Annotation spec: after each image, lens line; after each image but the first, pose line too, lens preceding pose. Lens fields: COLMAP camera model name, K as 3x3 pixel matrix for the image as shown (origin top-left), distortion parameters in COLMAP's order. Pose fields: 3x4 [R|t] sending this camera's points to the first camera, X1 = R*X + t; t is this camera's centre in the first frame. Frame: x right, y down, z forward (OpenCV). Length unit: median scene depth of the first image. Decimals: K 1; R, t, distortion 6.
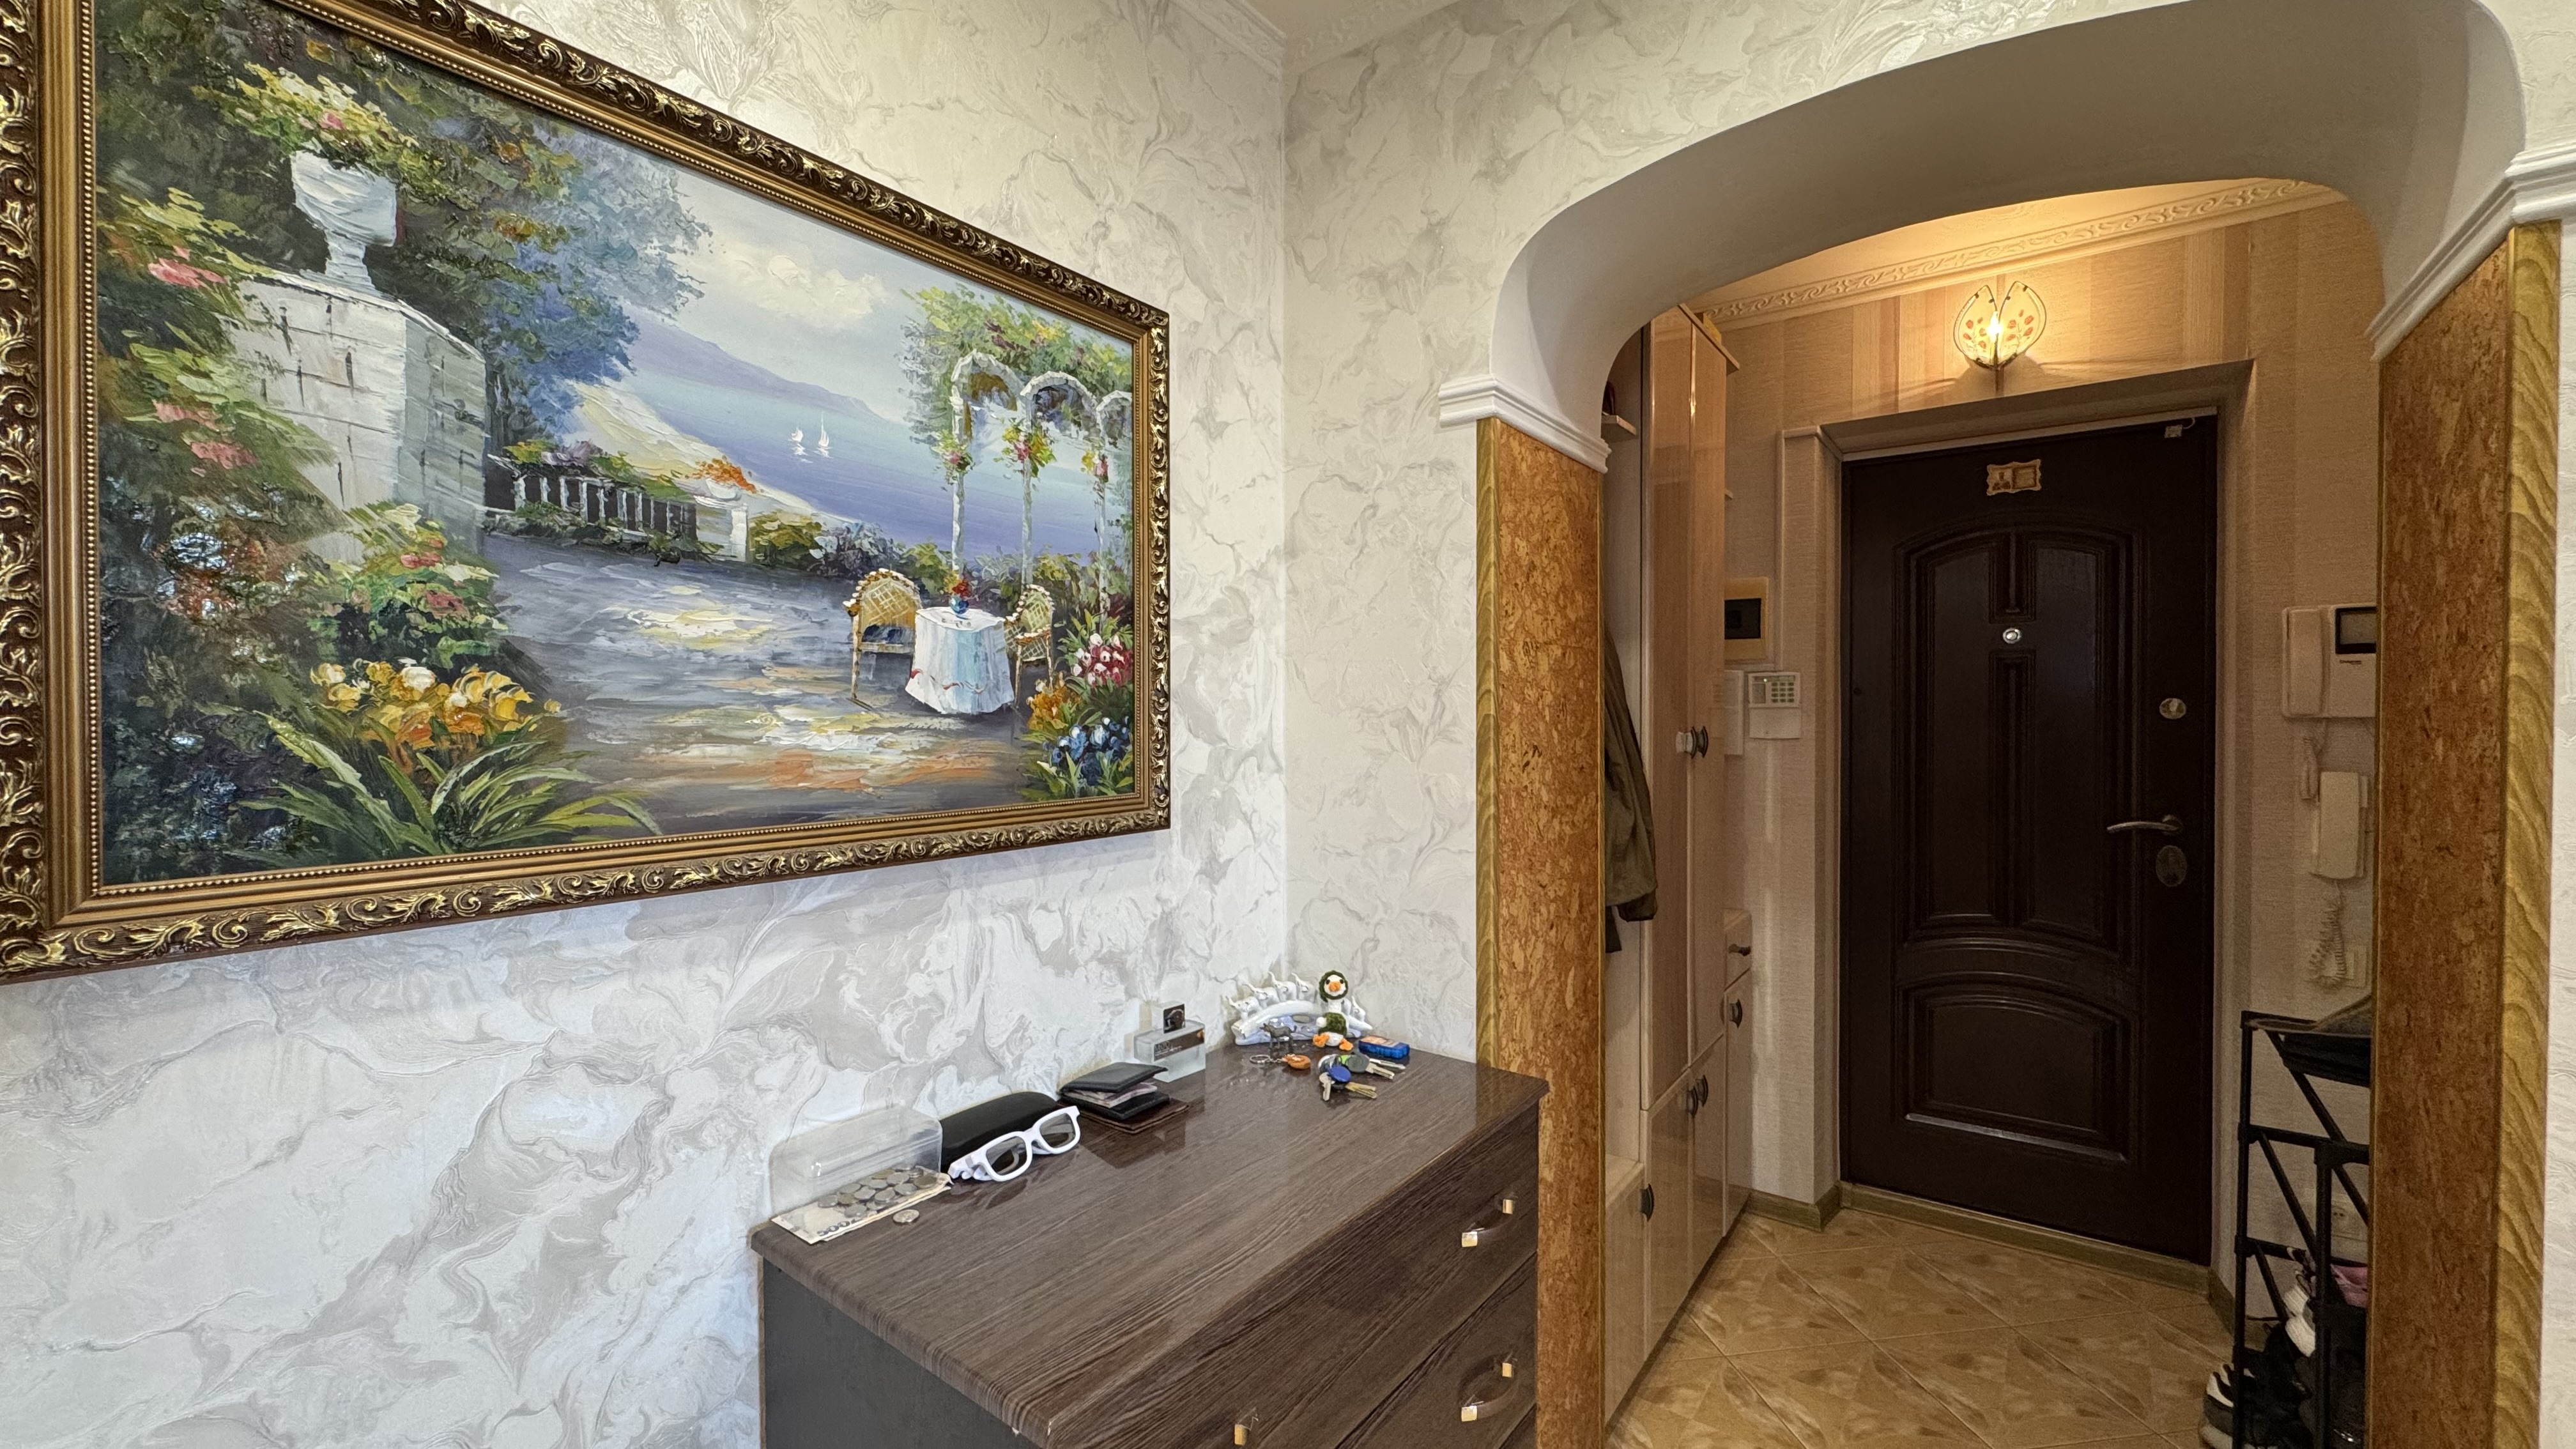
lens RADIAL K [[1026.6, 0, 1296.2], [0, 1026.6, 725.0], [0, 0, 1]] dist [-0.003730, 0.000837]
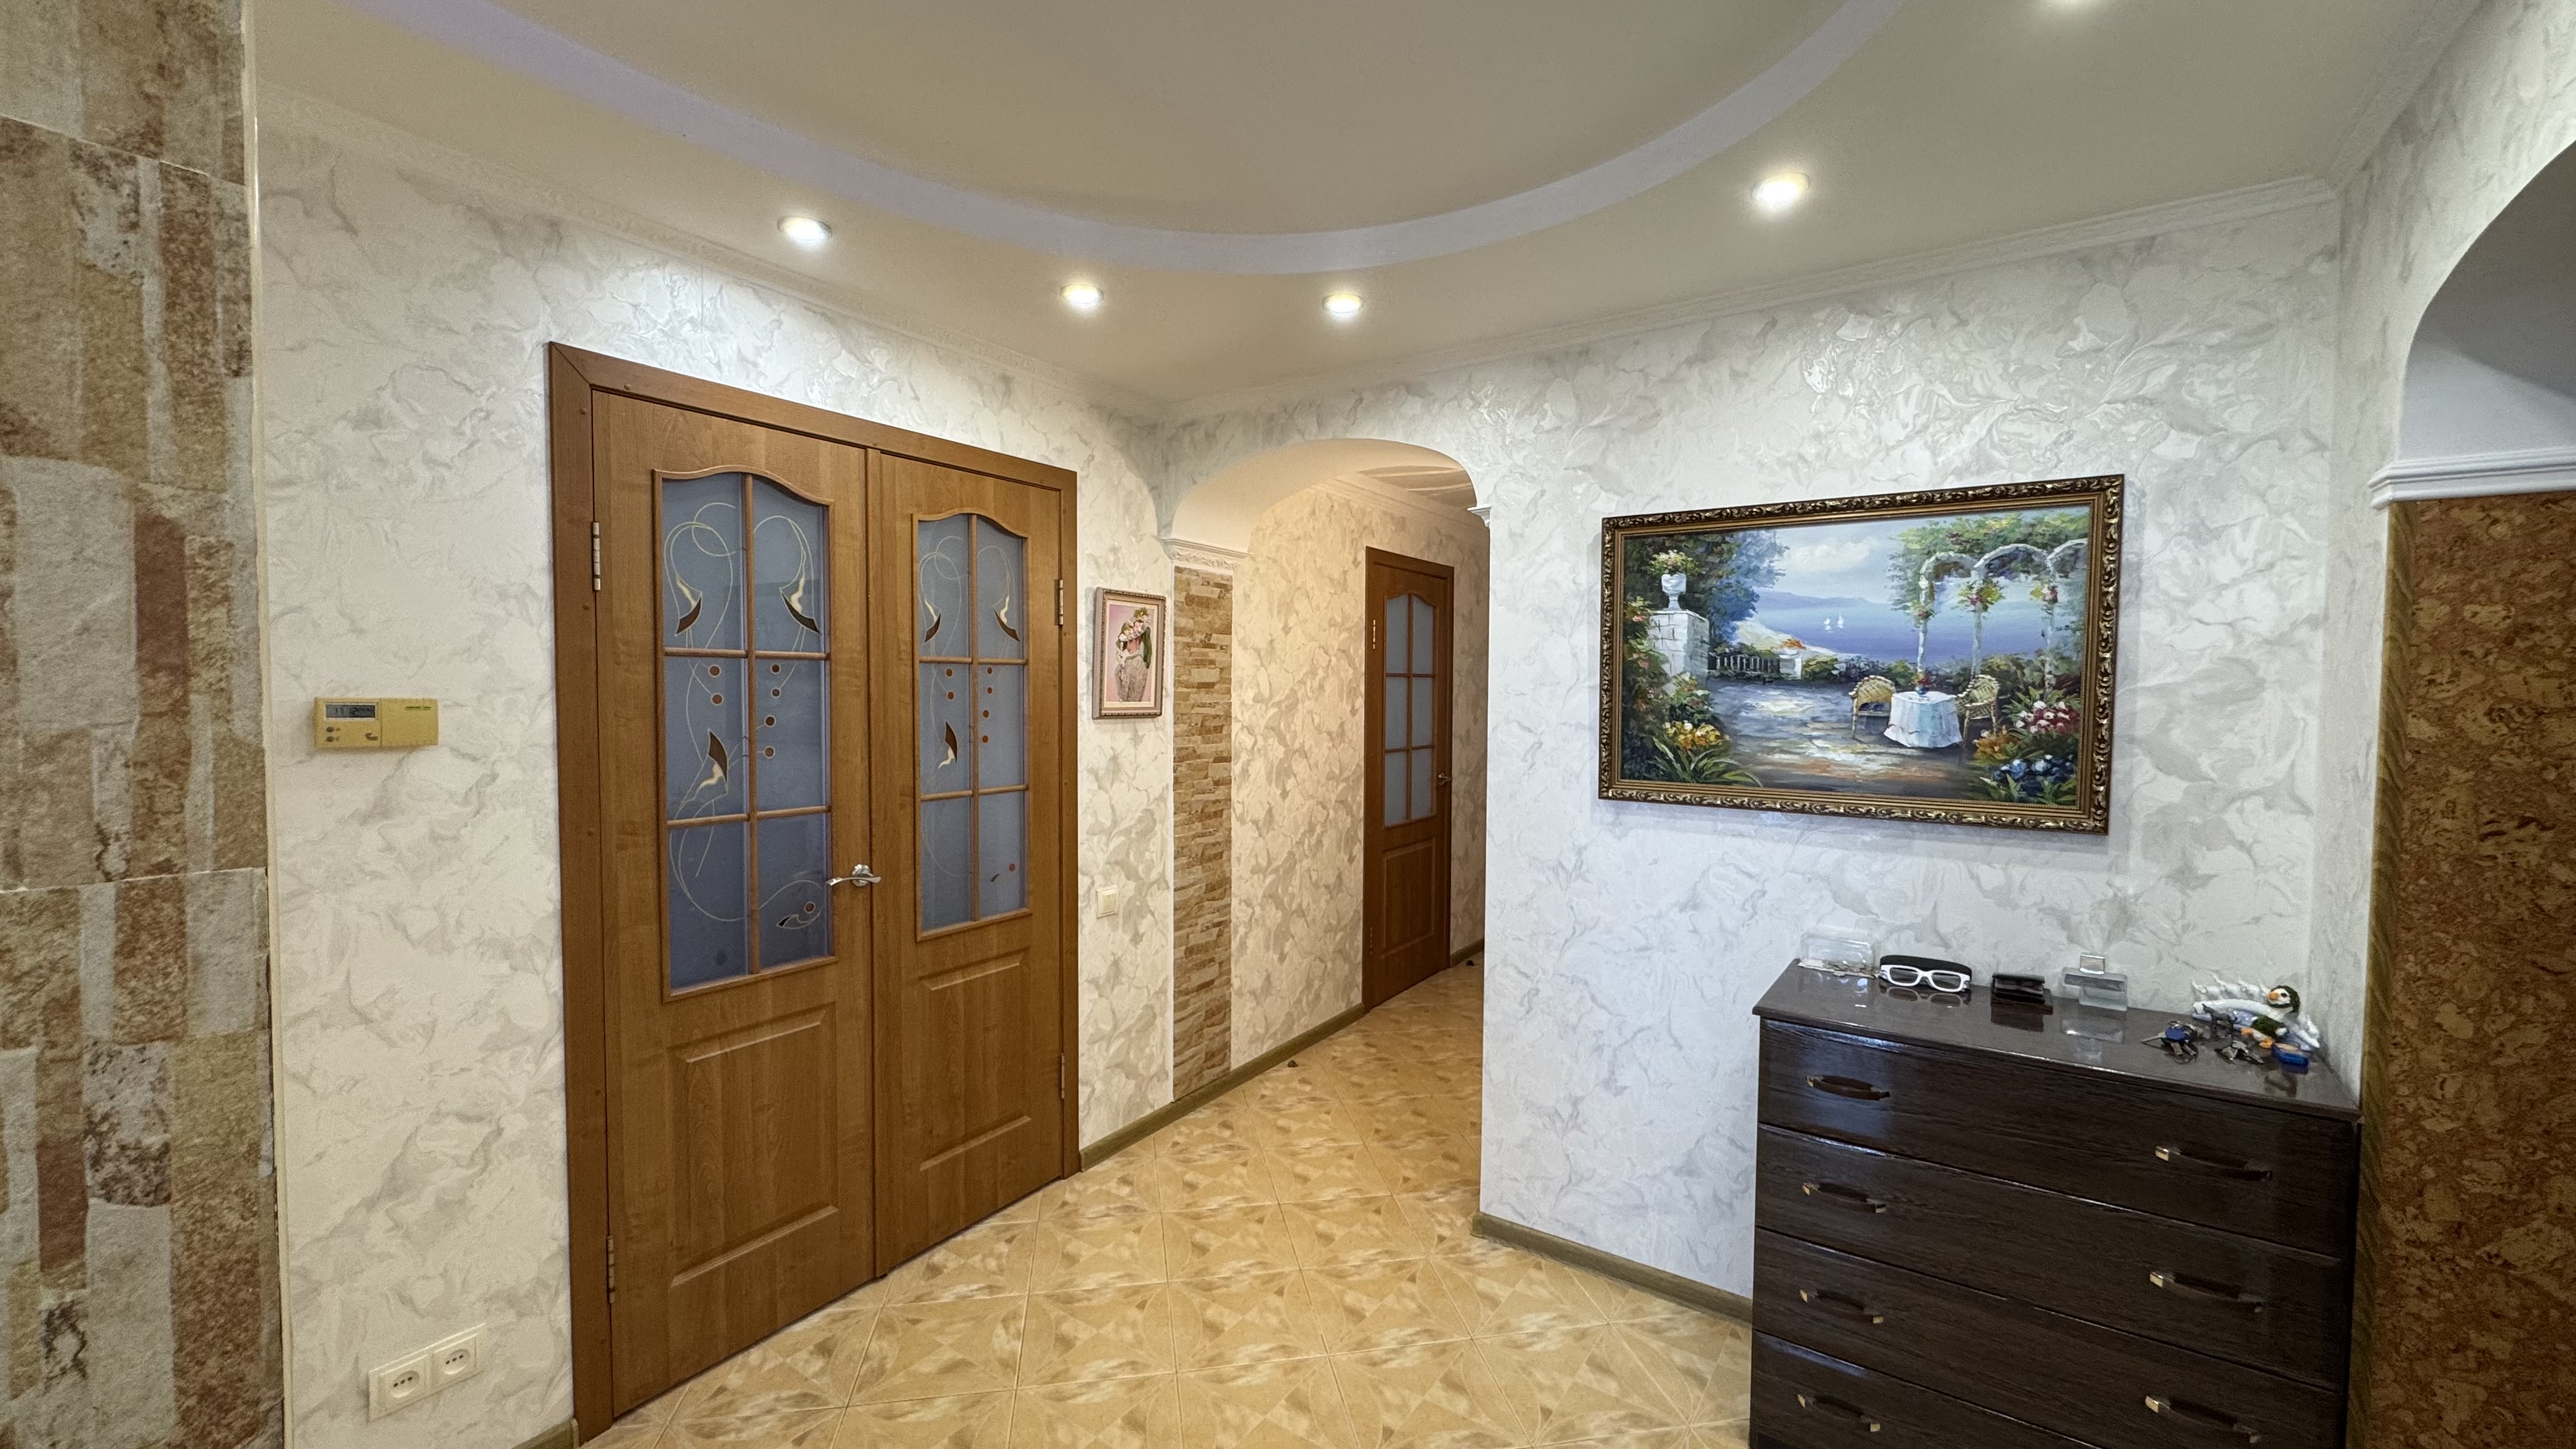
lens RADIAL K [[1026.6, 0, 1292.8], [0, 1026.6, 726.9], [0, 0, 1]] dist [-0.003730, 0.000837]
pose [[0.050604, 0.043929, -0.997752, 1.511073], [-0.025680, 0.998759, 0.042670, -0.100055], [0.998389, 0.023463, 0.051669, -0.258703]]
